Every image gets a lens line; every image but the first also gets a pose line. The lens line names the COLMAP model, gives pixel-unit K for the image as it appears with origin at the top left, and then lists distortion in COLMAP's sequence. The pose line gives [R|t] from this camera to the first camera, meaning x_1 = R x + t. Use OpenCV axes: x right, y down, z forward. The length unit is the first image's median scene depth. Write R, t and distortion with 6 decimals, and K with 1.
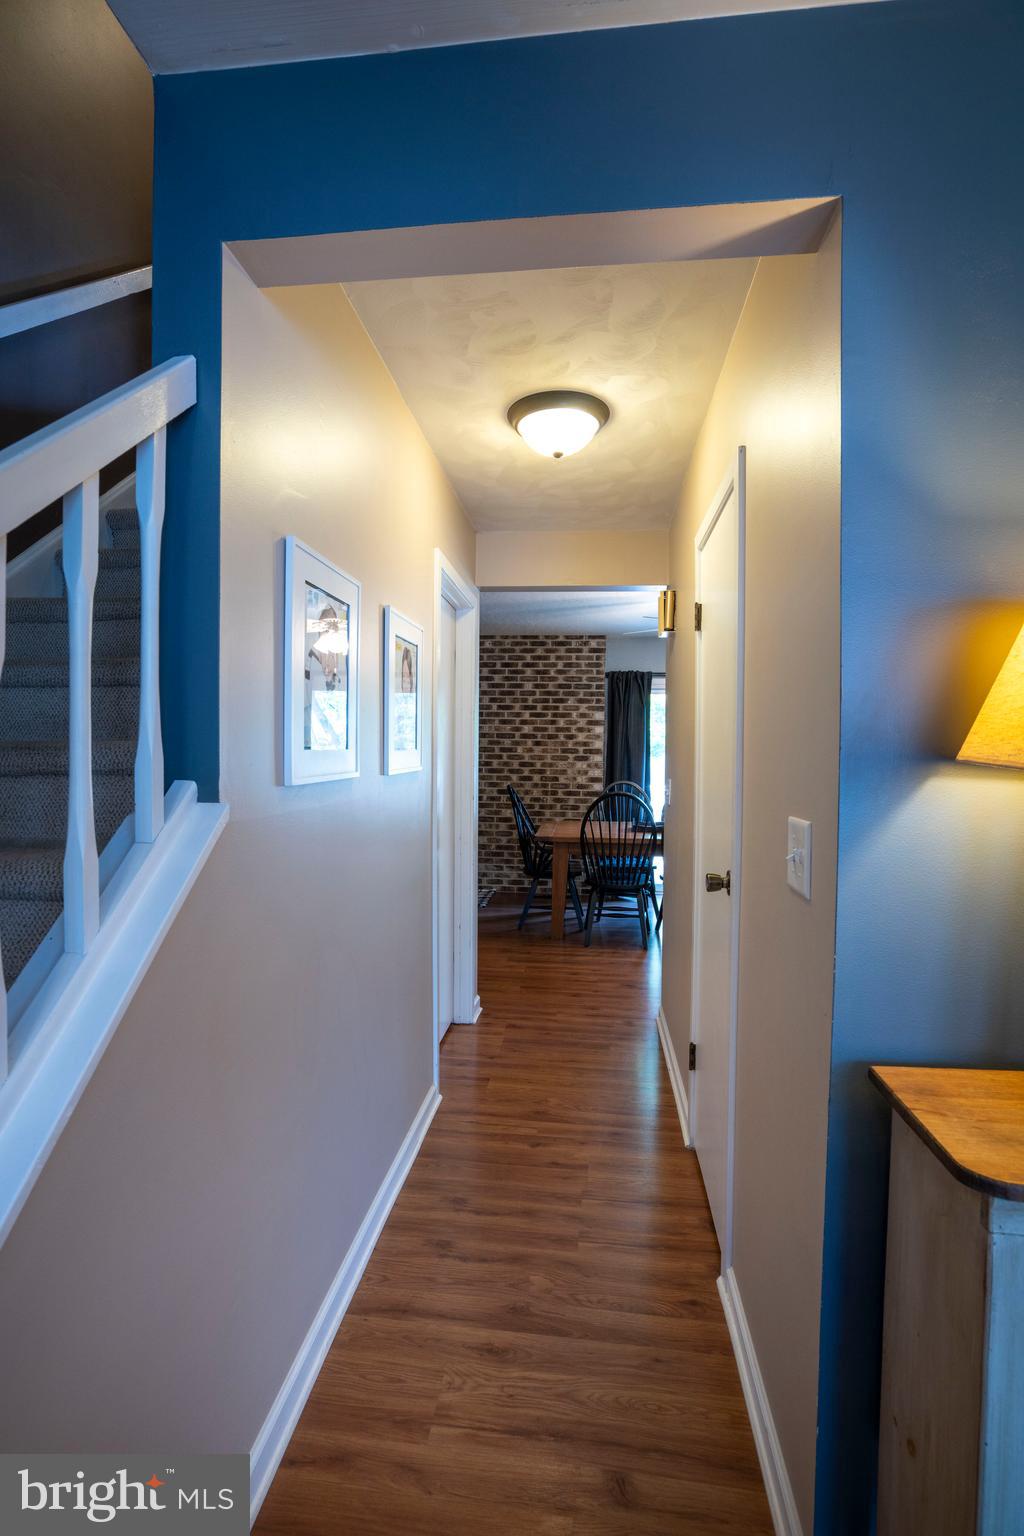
lens RADIAL K [[707.8, 0, 512.0], [0, 707.8, 768.0], [0, 0, 1]] dist [-0.058202, 0.022850]
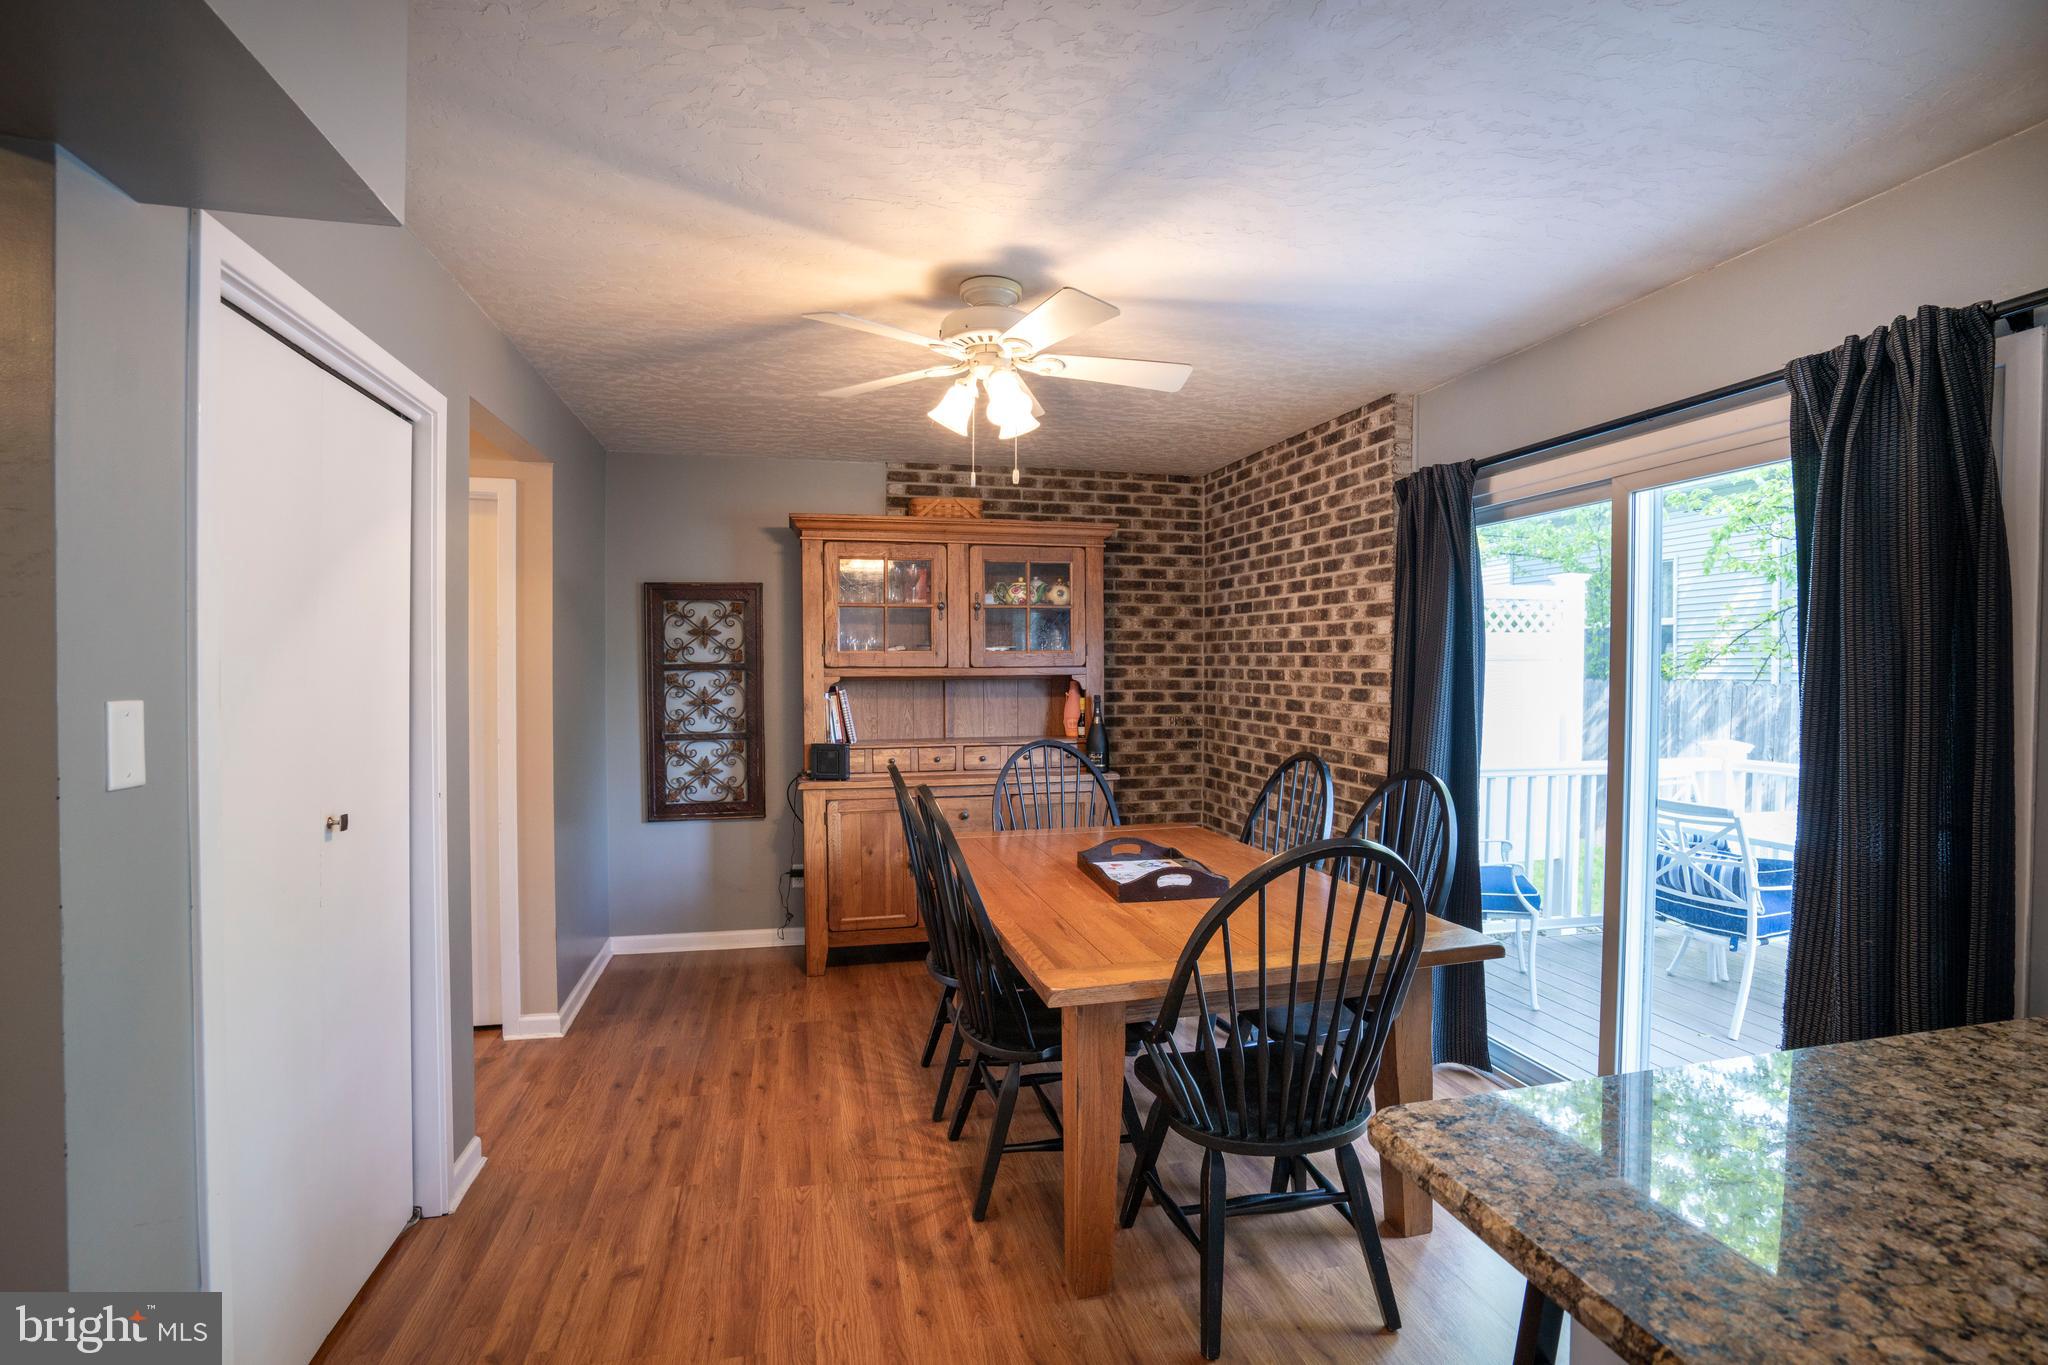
lens RADIAL K [[943.7, 0, 1024.0], [0, 943.7, 682.5], [0, 0, 1]] dist [-0.058202, 0.022850]
pose [[0.336880, 0.006800, -0.941523, 0.563165], [-0.014301, 0.999896, 0.002104, -0.019518], [0.941439, 0.012756, 0.336942, 0.617957]]
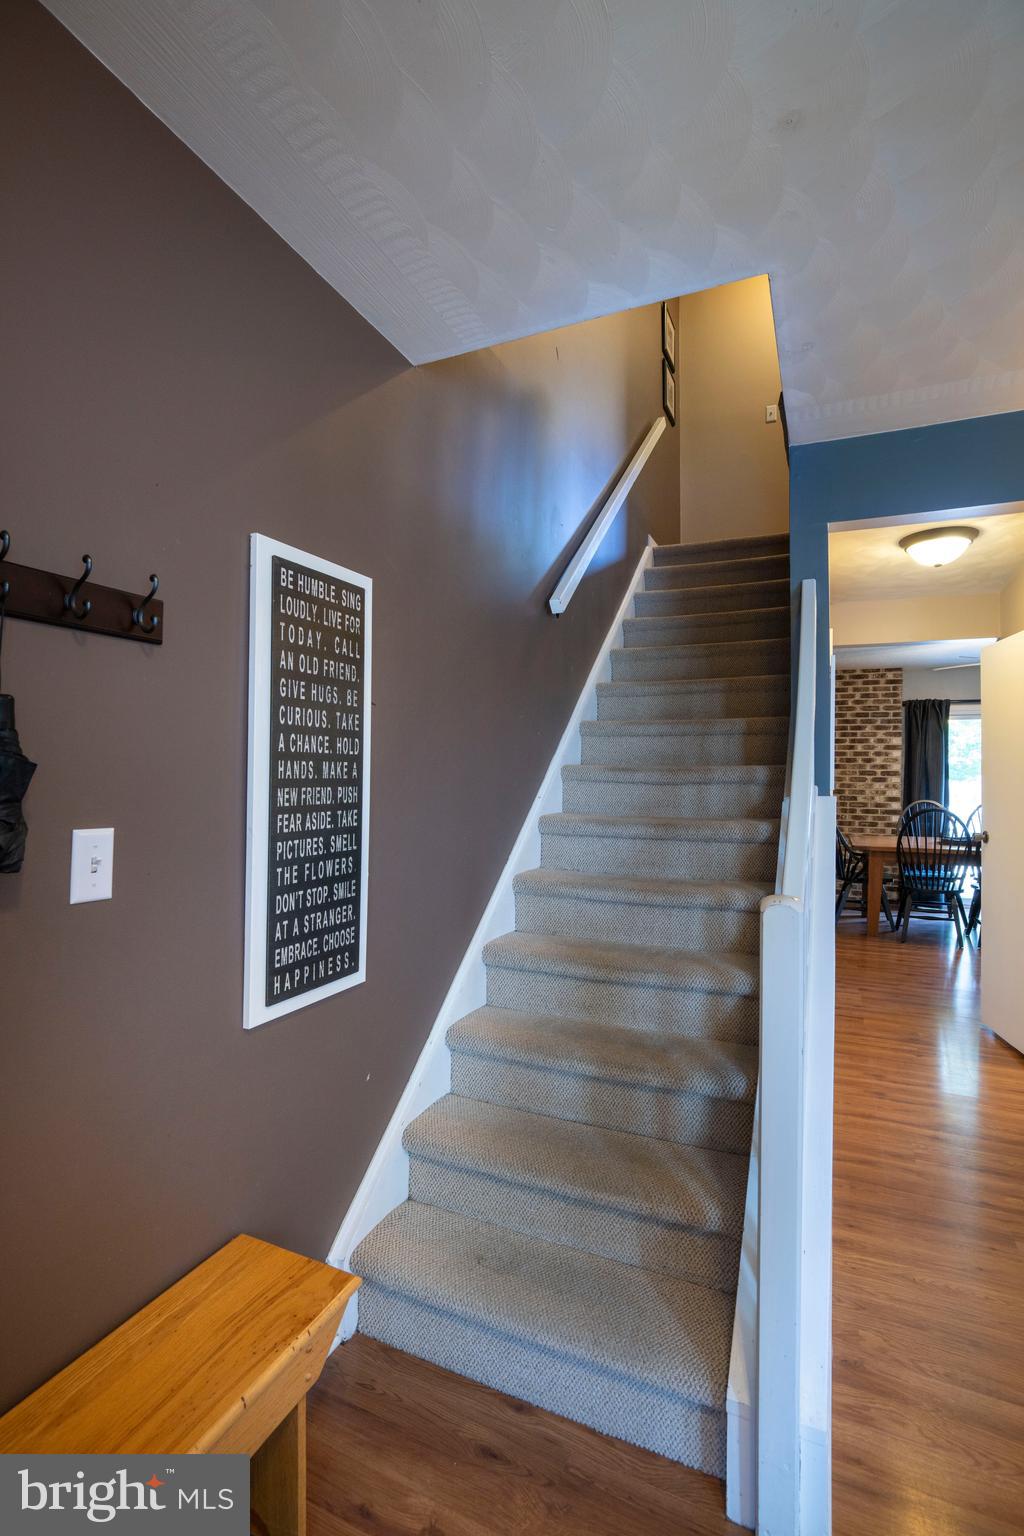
lens RADIAL K [[705.5, 0, 512.0], [0, 705.5, 768.0], [0, 0, 1]] dist [-0.055408, 0.019719]
pose [[0.952033, -0.003529, -0.305976, -0.115020], [-0.006603, 0.999464, -0.032072, 0.006608], [0.305925, 0.032554, 0.951499, -0.207149]]
